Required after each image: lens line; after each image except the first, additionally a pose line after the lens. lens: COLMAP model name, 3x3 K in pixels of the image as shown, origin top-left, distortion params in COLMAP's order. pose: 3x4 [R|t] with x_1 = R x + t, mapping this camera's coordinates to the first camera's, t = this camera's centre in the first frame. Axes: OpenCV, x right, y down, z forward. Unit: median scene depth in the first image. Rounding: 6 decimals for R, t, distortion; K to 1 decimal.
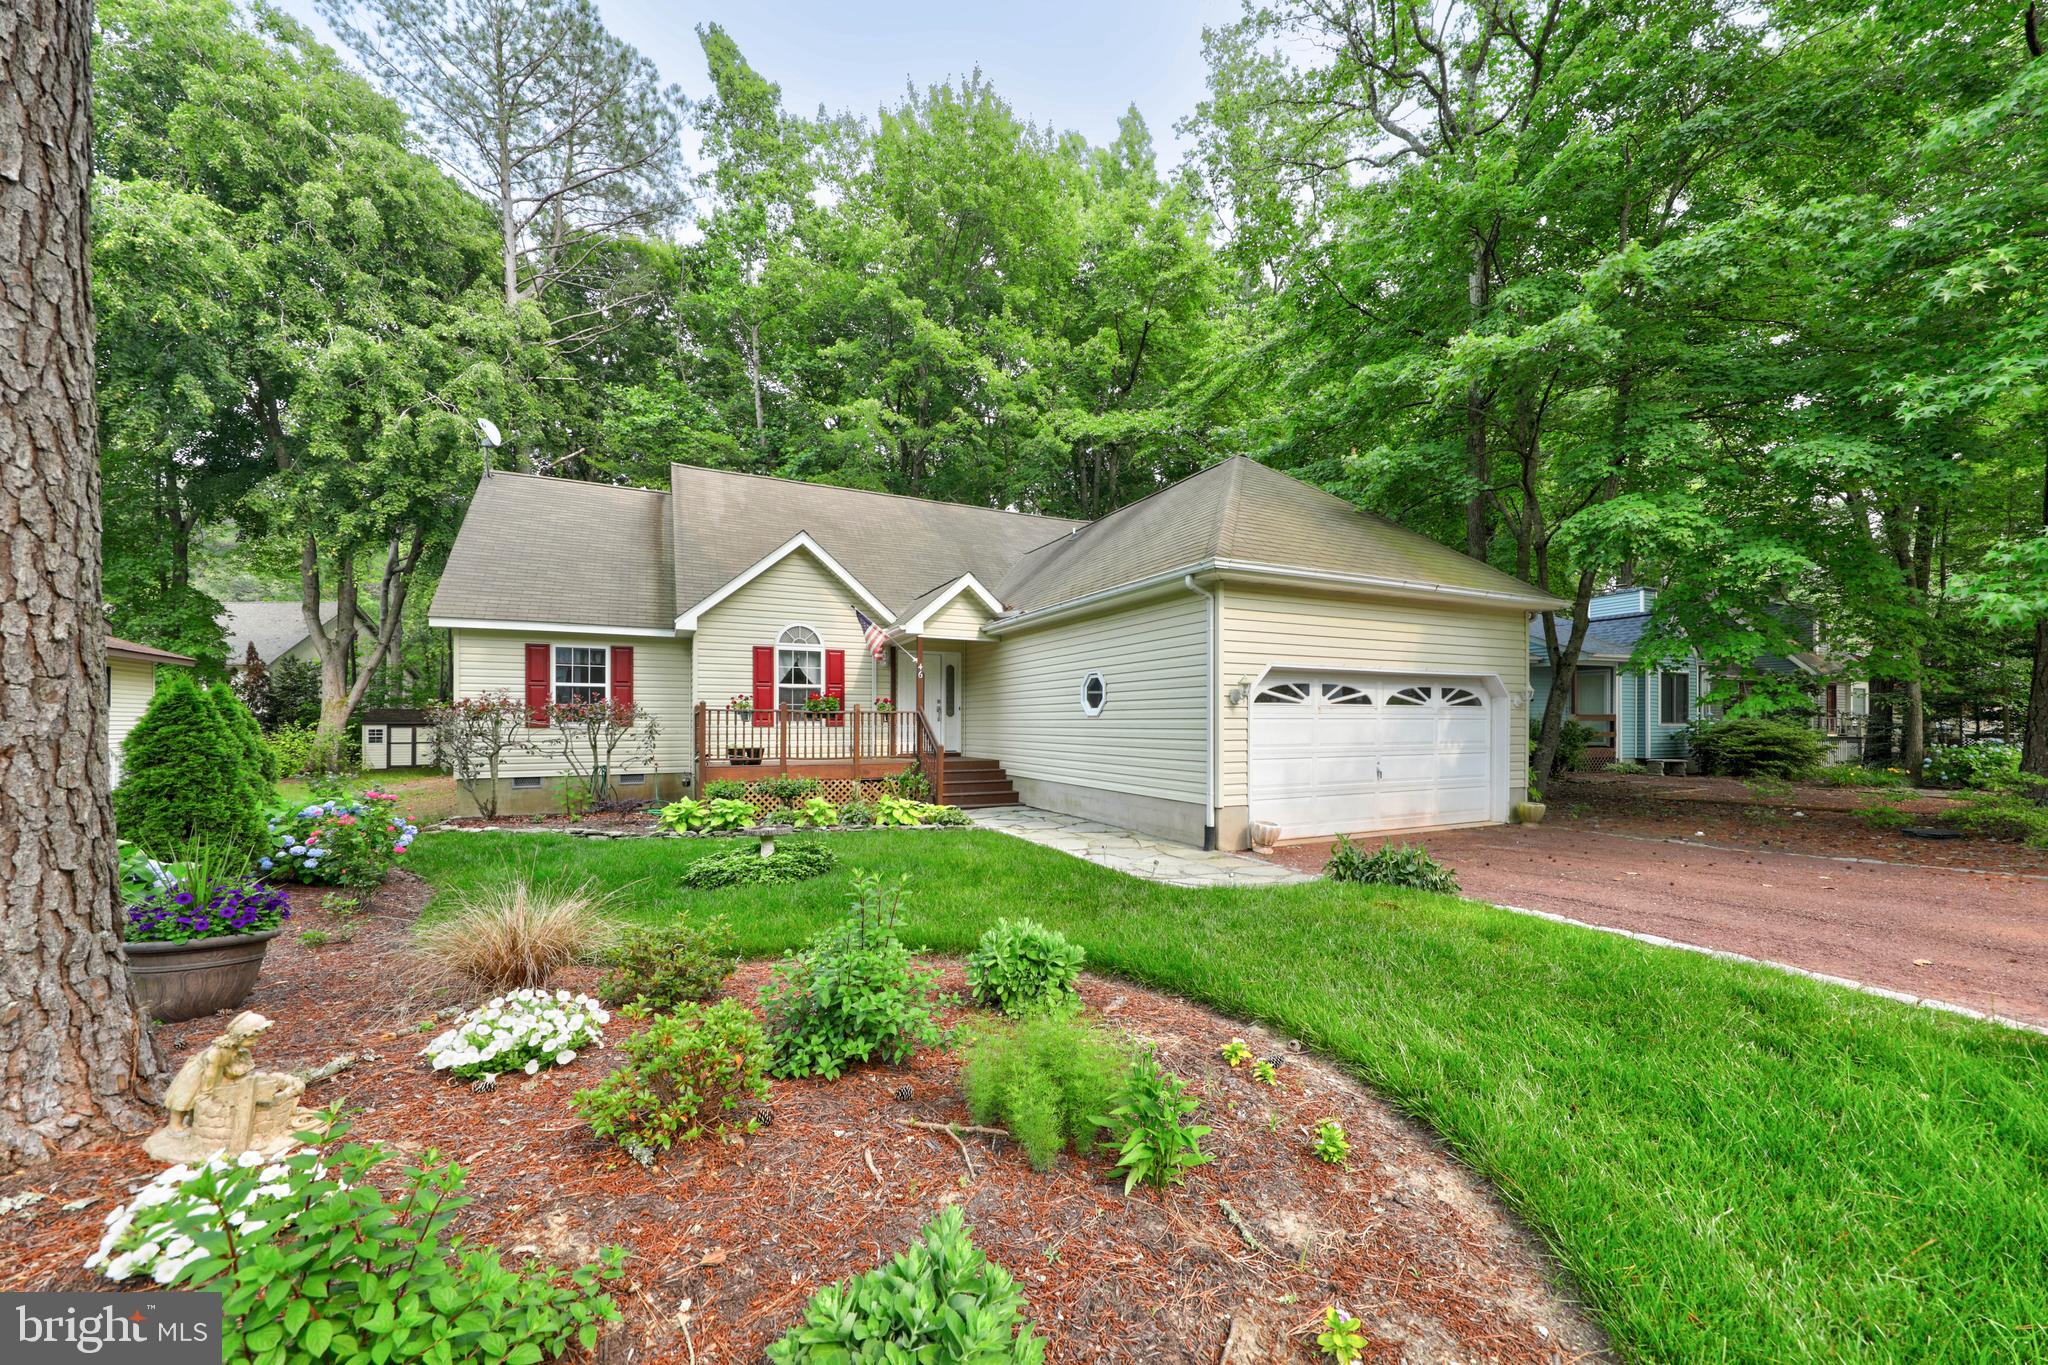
lens RADIAL K [[750.8, 0, 1024.1], [0, 750.8, 721.9], [0, 0, 1]] dist [-0.001235, -0.000257]
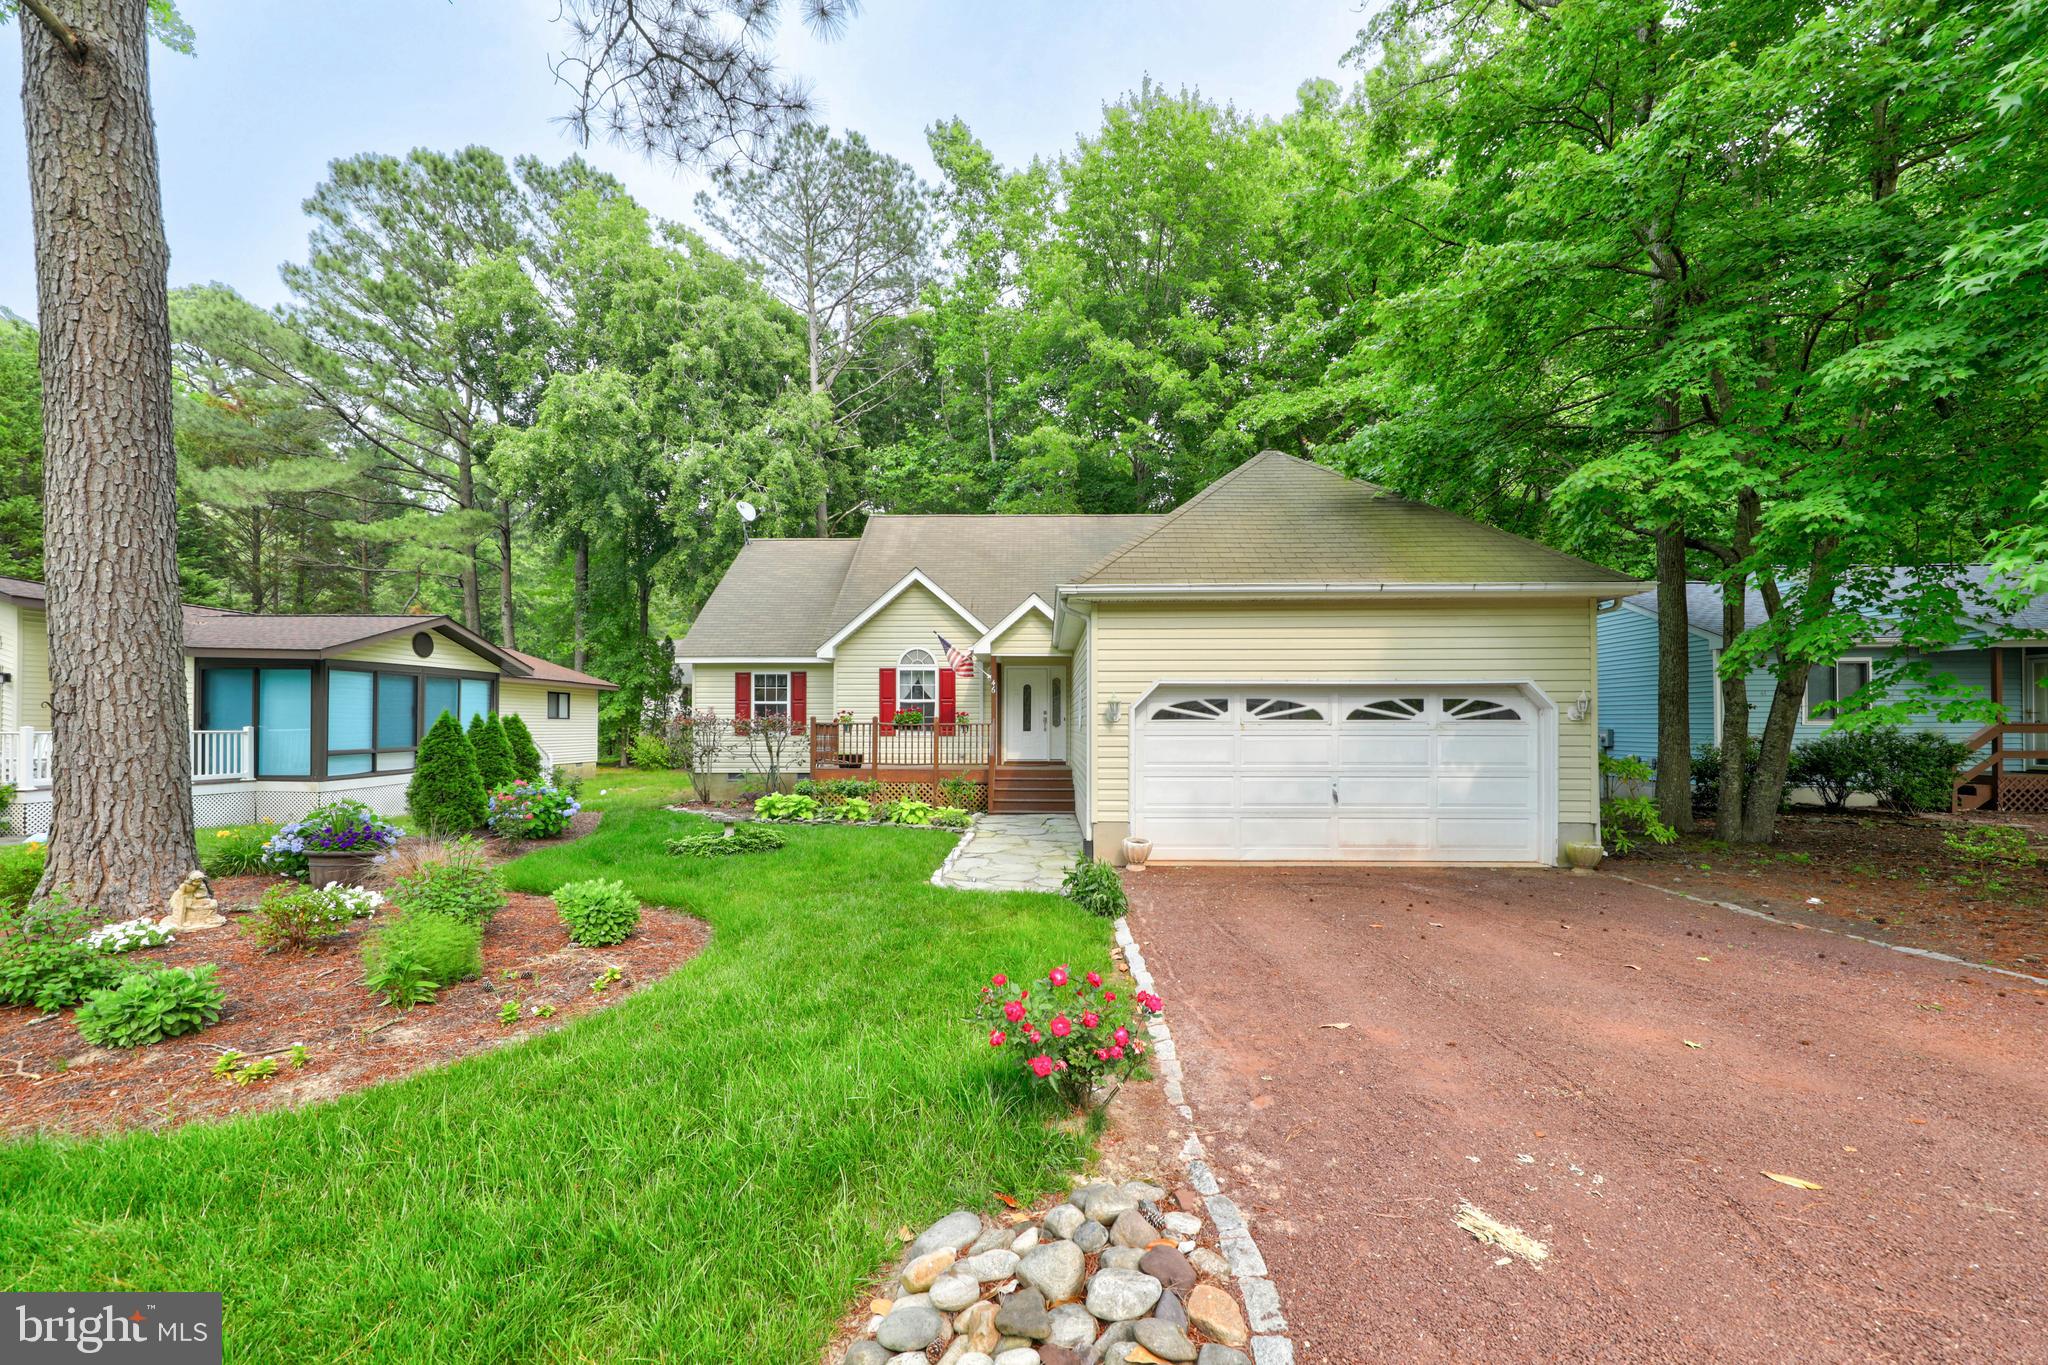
lens RADIAL K [[783.1, 0, 1024.5], [0, 783.1, 719.9], [0, 0, 1]] dist [-0.000343, -0.000172]
pose [[0.888068, -0.002300, -0.459706, 0.418867], [0.000334, 0.999990, -0.004358, -0.013805], [0.459712, 0.003716, 0.888060, -0.000688]]
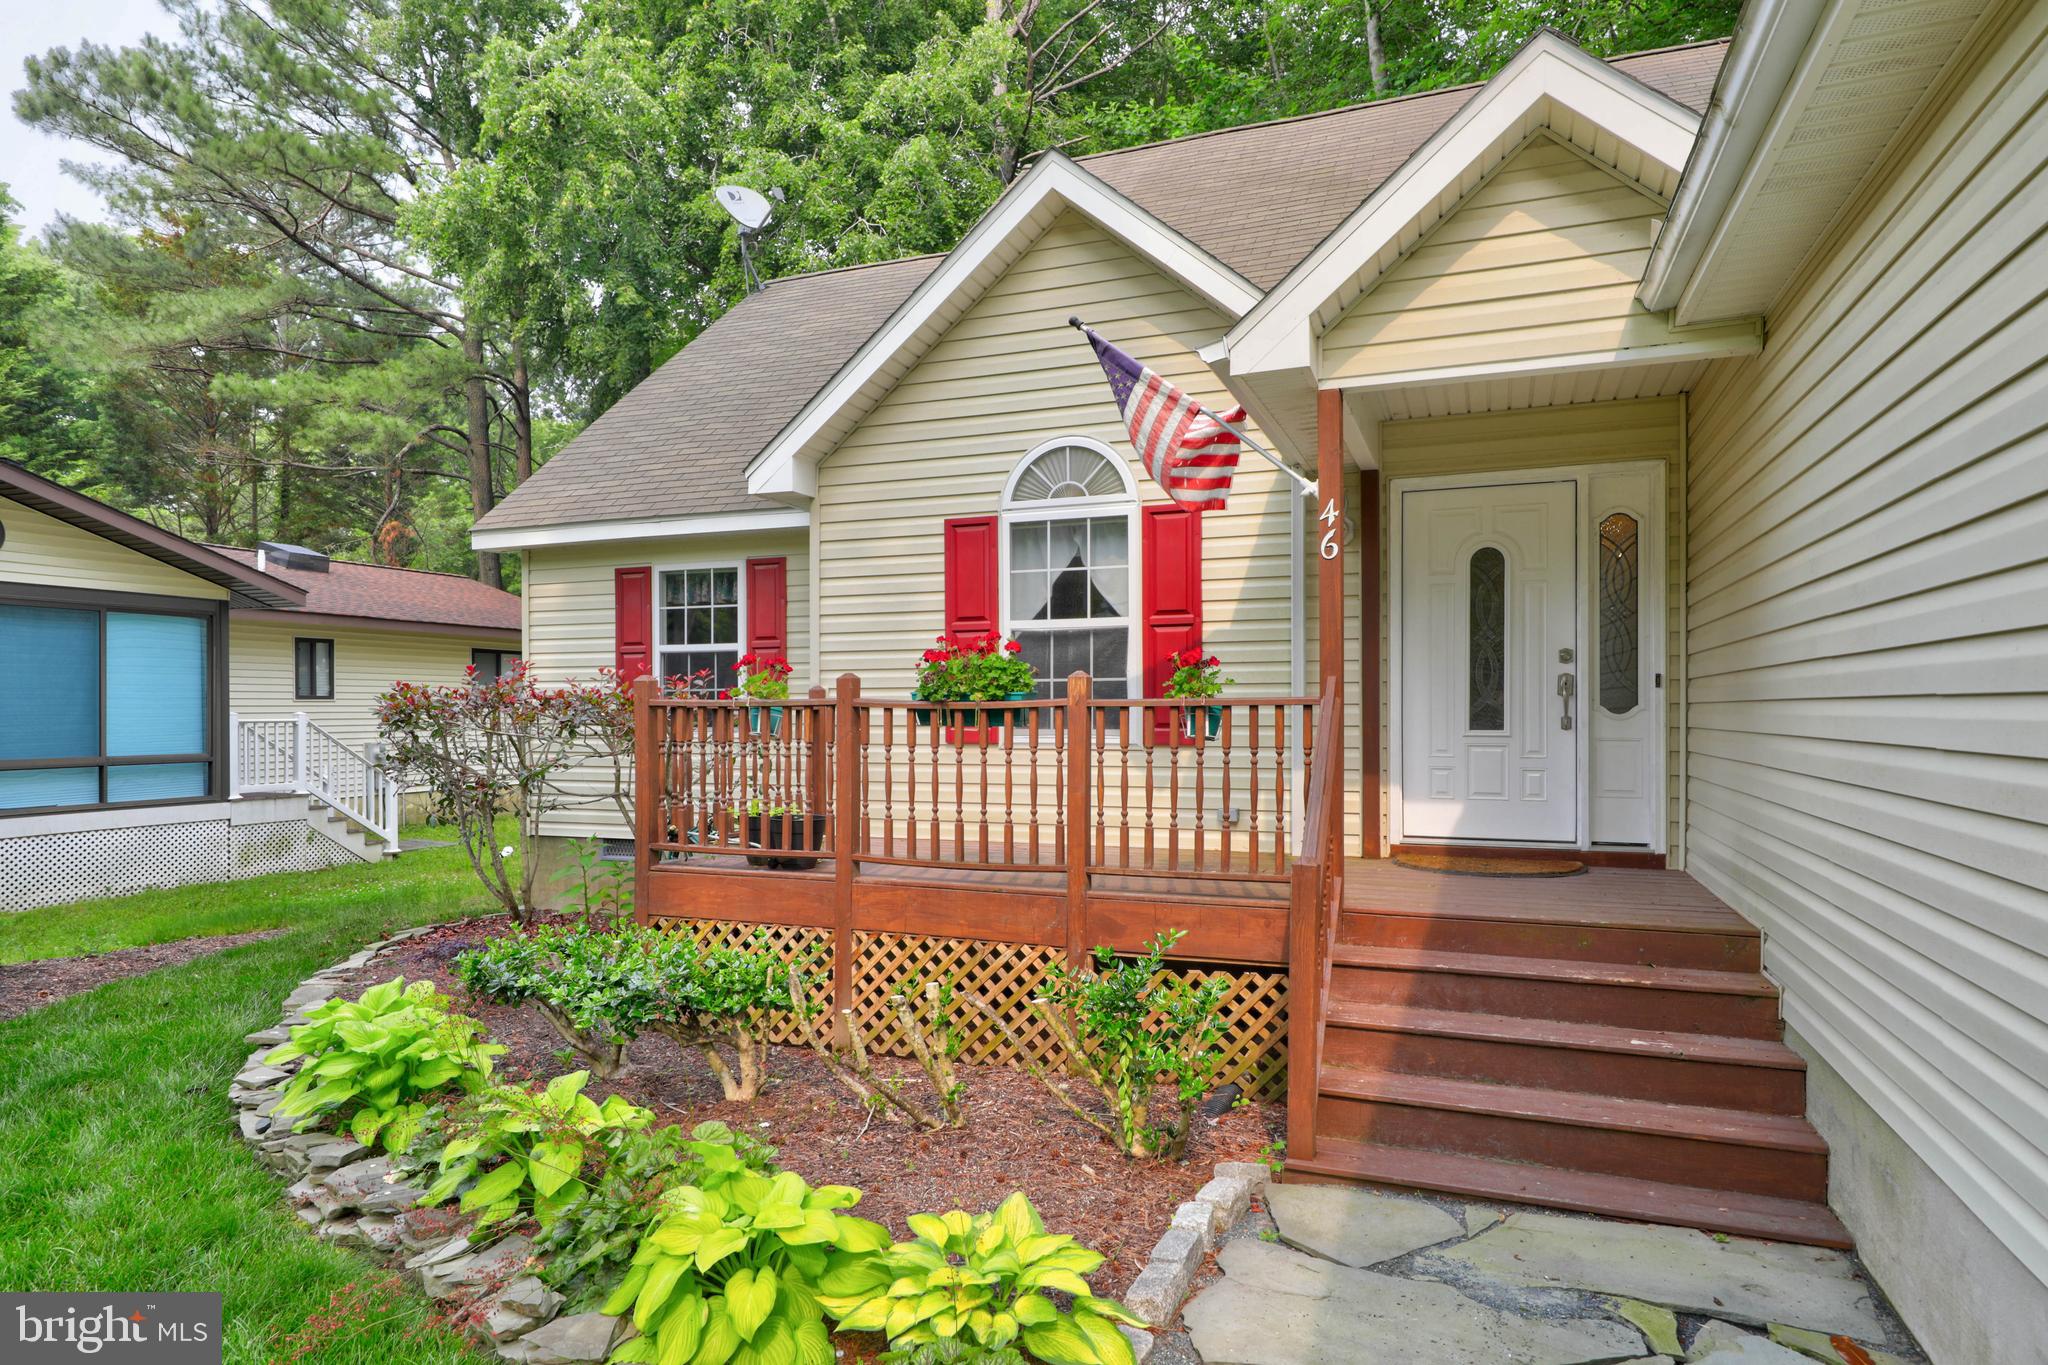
lens RADIAL K [[1186.7, 0, 986.7], [0, 1186.7, 713.9], [0, 0, 1]] dist [0.028349, -0.000013]
pose [[0.665260, -0.000916, -0.746611, 0.072656], [0.006187, 0.999972, 0.004286, -0.011097], [0.746586, -0.007471, 0.665247, 0.642022]]
